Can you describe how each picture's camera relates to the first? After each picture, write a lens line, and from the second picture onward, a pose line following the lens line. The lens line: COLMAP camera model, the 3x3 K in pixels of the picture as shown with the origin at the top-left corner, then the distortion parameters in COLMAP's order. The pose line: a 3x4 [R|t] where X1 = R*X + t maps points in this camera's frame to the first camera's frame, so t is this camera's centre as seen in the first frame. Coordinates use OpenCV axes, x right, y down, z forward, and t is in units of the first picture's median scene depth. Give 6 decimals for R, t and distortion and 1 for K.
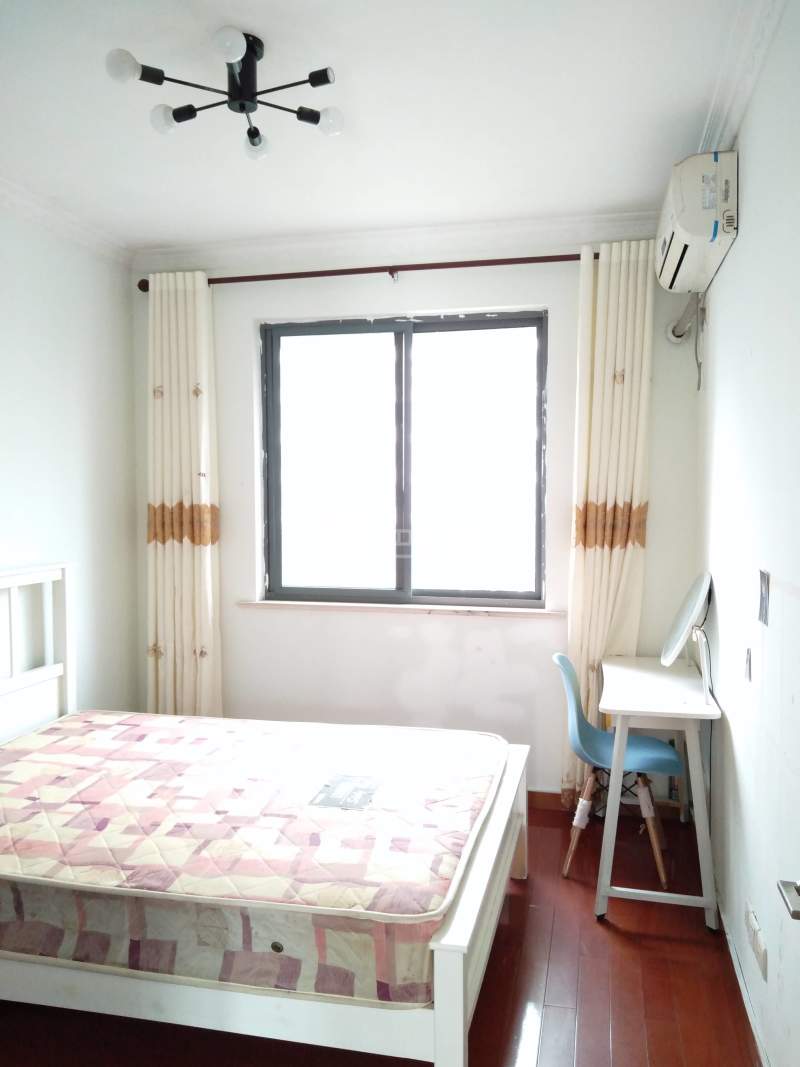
lens RADIAL K [[868.4, 0, 397.7], [0, 868.4, 532.3], [0, 0, 1]] dist [0.042364, -0.087240]
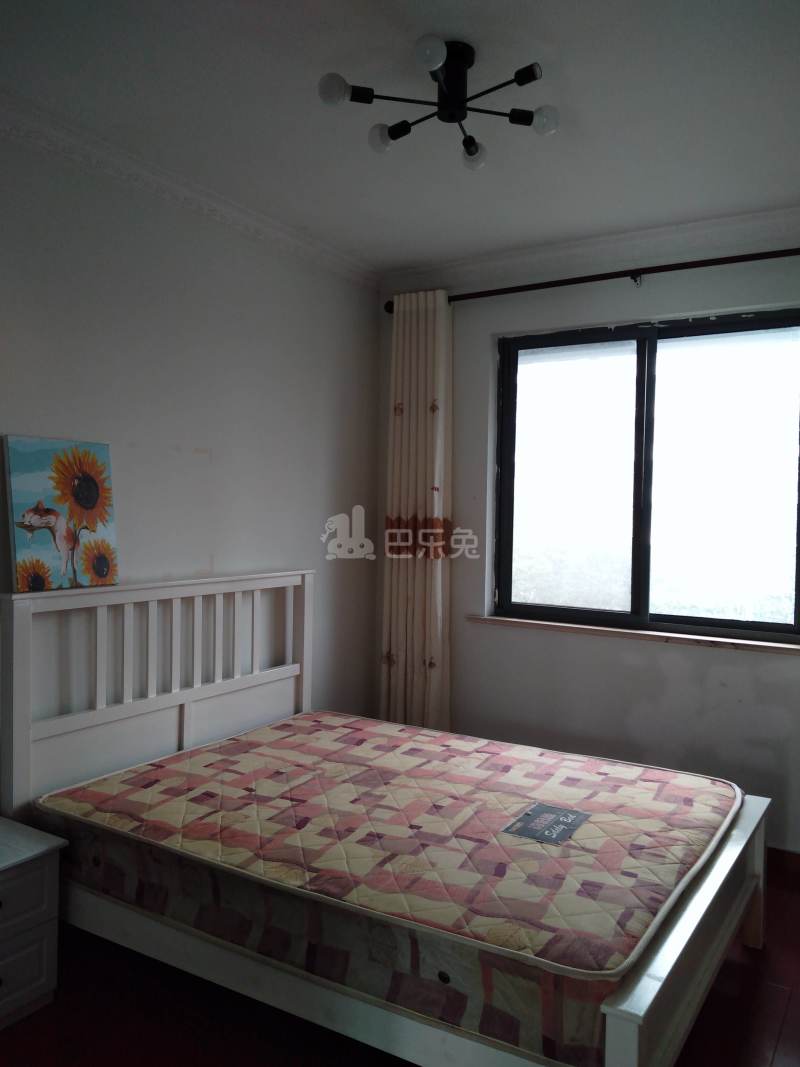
lens RADIAL K [[854.3, 0, 405.0], [0, 854.3, 533.4], [0, 0, 1]] dist [0.092188, -0.175198]
pose [[0.947496, 0.026501, -0.318667, 0.091643], [-0.032594, 0.999373, -0.013801, 0.001390], [0.318102, 0.023463, 0.947766, 0.060633]]
